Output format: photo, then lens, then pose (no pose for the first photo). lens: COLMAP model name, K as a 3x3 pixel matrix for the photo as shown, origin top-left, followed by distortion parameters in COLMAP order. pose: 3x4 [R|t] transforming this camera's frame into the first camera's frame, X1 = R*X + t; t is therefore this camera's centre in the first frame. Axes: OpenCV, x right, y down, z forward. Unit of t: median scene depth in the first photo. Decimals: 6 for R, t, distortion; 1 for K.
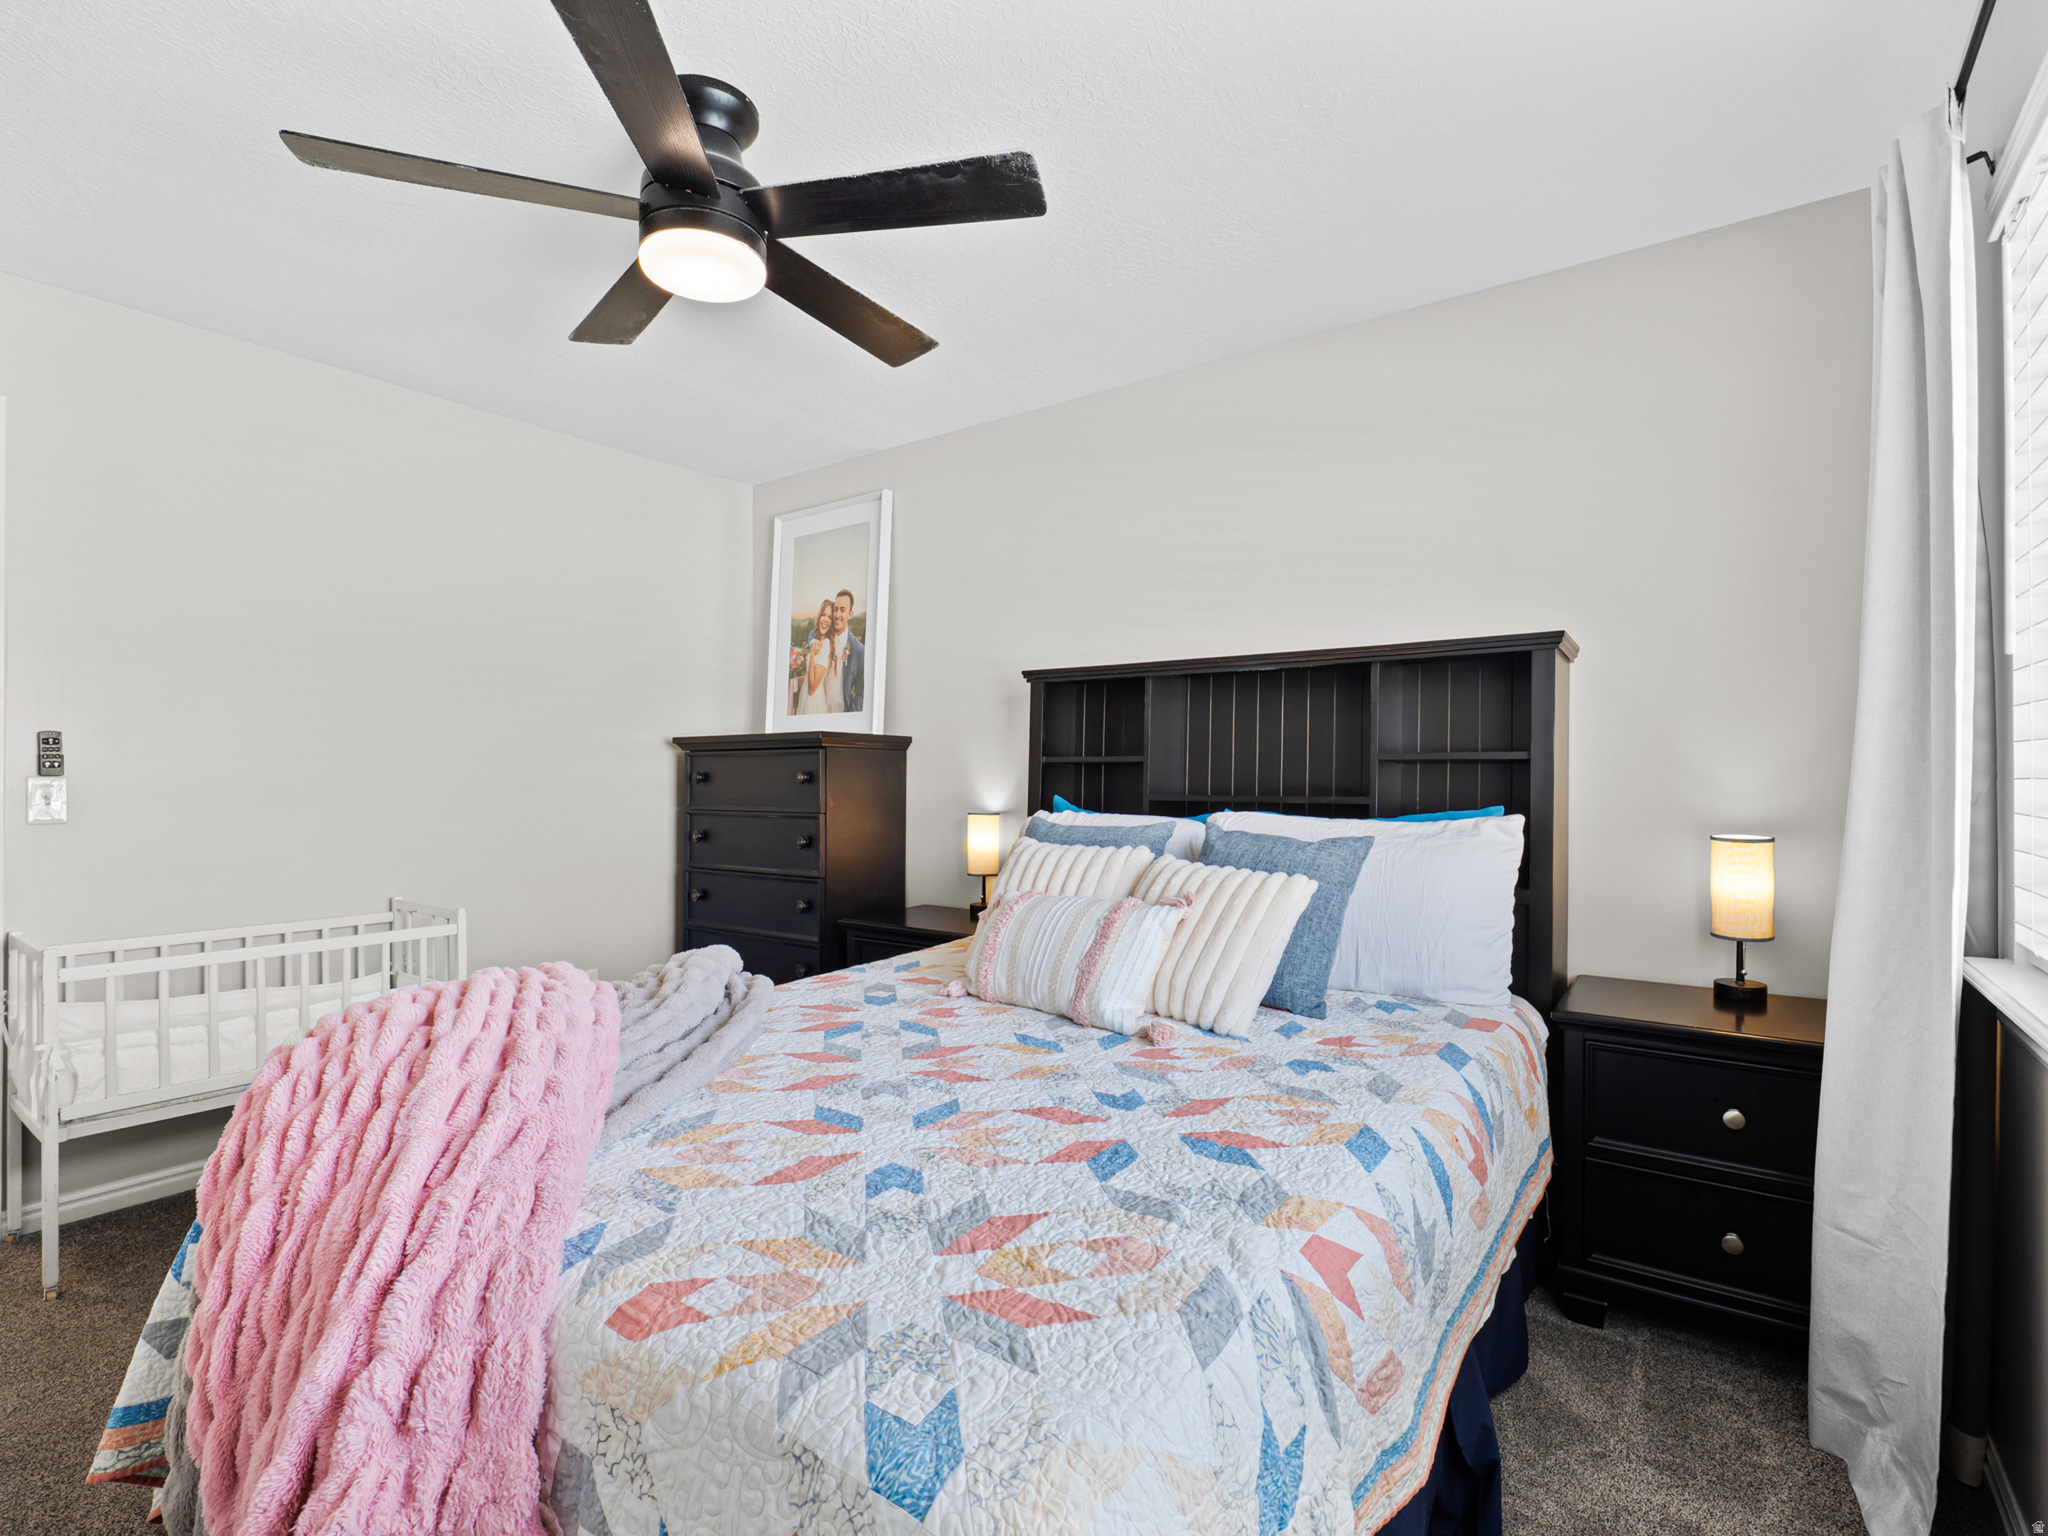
lens RADIAL K [[980.6, 0, 1016.4], [0, 980.6, 766.9], [0, 0, 1]] dist [-0.009496, -0.000633]
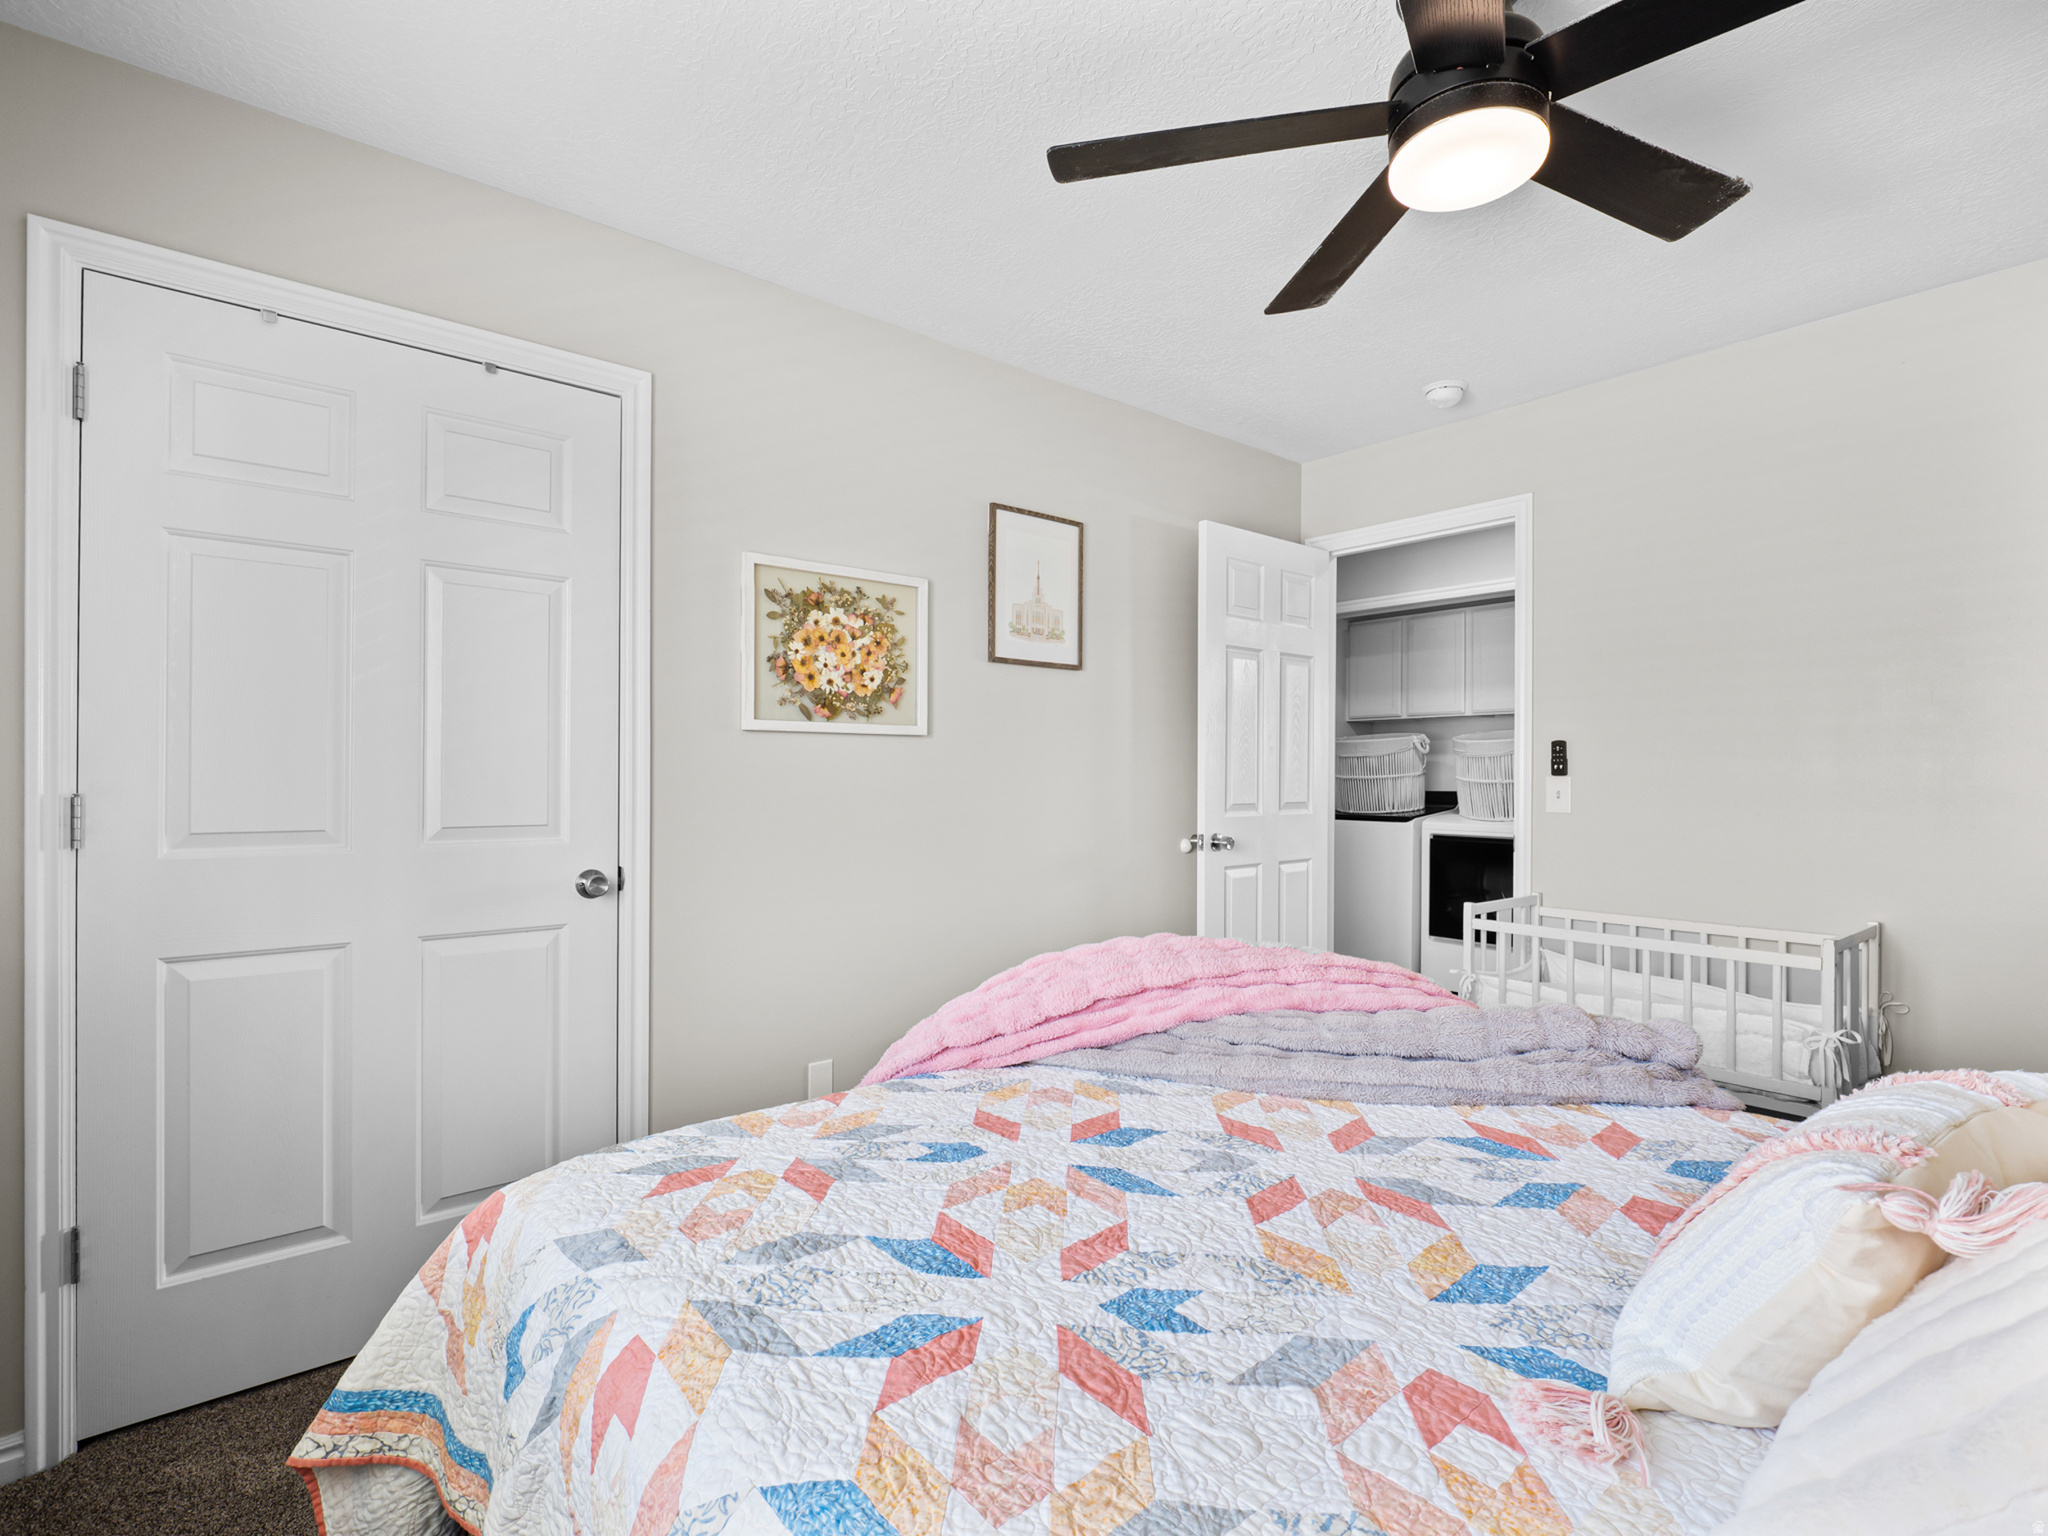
lens RADIAL K [[980.6, 0, 1021.1], [0, 980.6, 778.3], [0, 0, 1]] dist [-0.009496, -0.000633]
pose [[-0.245283, 0.004348, -0.969442, 0.697375], [0.009863, 0.999949, 0.001989, 0.004850], [0.969401, -0.009074, -0.245313, 1.037039]]
